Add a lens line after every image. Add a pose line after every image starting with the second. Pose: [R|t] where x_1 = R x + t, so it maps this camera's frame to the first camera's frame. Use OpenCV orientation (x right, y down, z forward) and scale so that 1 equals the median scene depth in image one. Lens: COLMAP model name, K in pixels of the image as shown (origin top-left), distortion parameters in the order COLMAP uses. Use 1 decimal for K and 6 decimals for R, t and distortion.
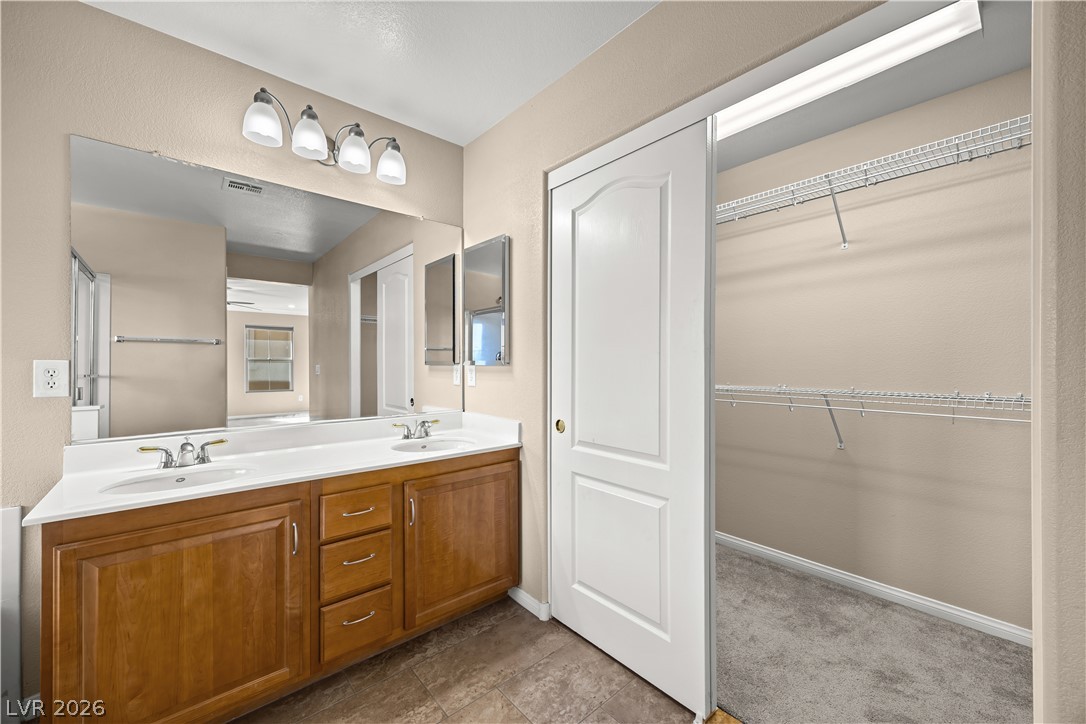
lens RADIAL K [[430.3, 0, 552.3], [0, 430.3, 365.0], [0, 0, 1]] dist [0.007585, -0.000954]
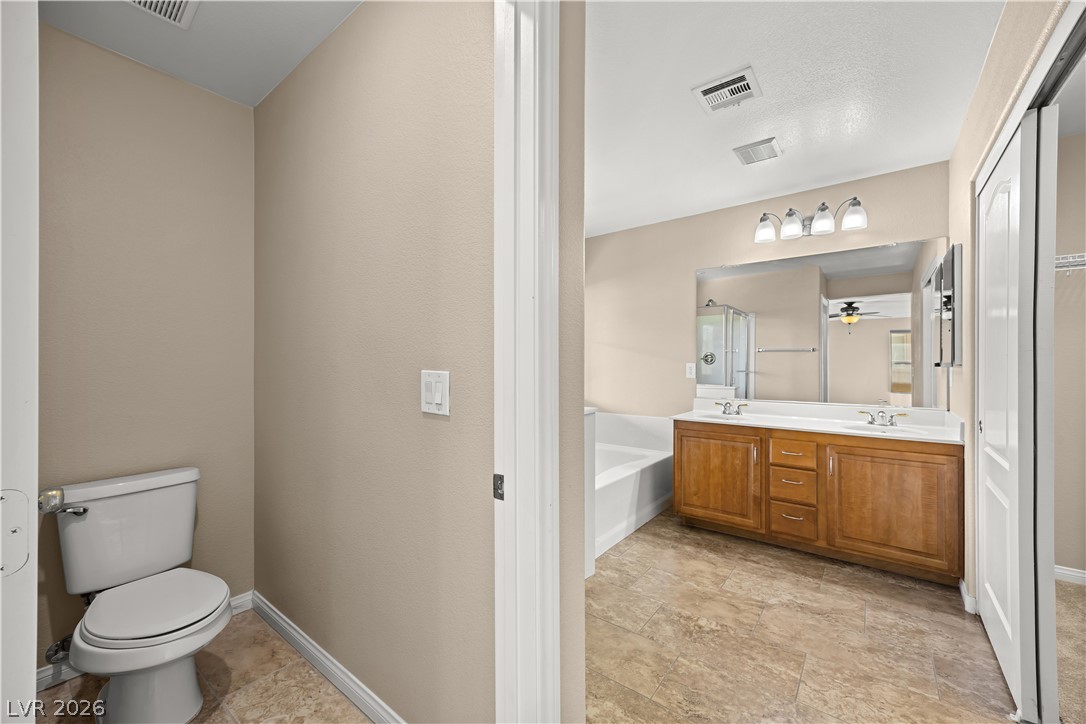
lens RADIAL K [[430.3, 0, 544.2], [0, 430.3, 366.1], [0, 0, 1]] dist [0.007585, -0.000954]
pose [[0.181994, 0.006785, -0.983276, 0.970693], [-0.005710, 0.999967, 0.005844, -0.003981], [0.983283, 0.004551, 0.182027, -0.242810]]
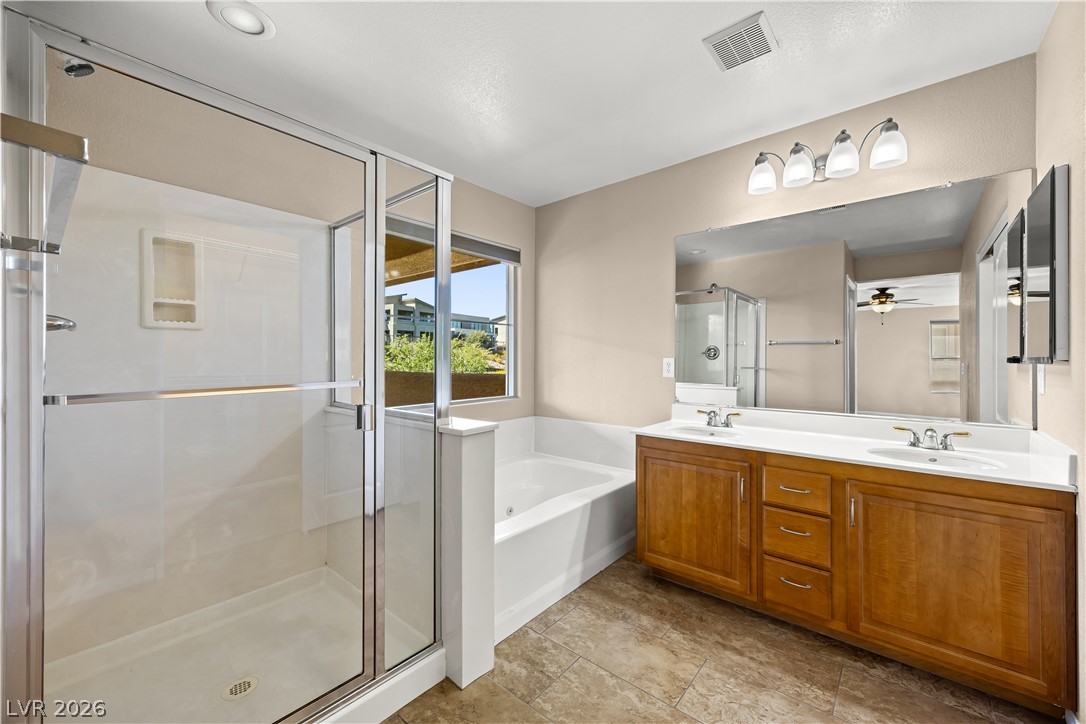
lens RADIAL K [[430.3, 0, 549.0], [0, 430.3, 360.6], [0, 0, 1]] dist [0.007585, -0.000954]
pose [[0.139622, 0.003672, -0.990198, 0.564243], [-0.007129, 0.999971, 0.002703, -0.001366], [0.990179, 0.006681, 0.139644, 0.180194]]
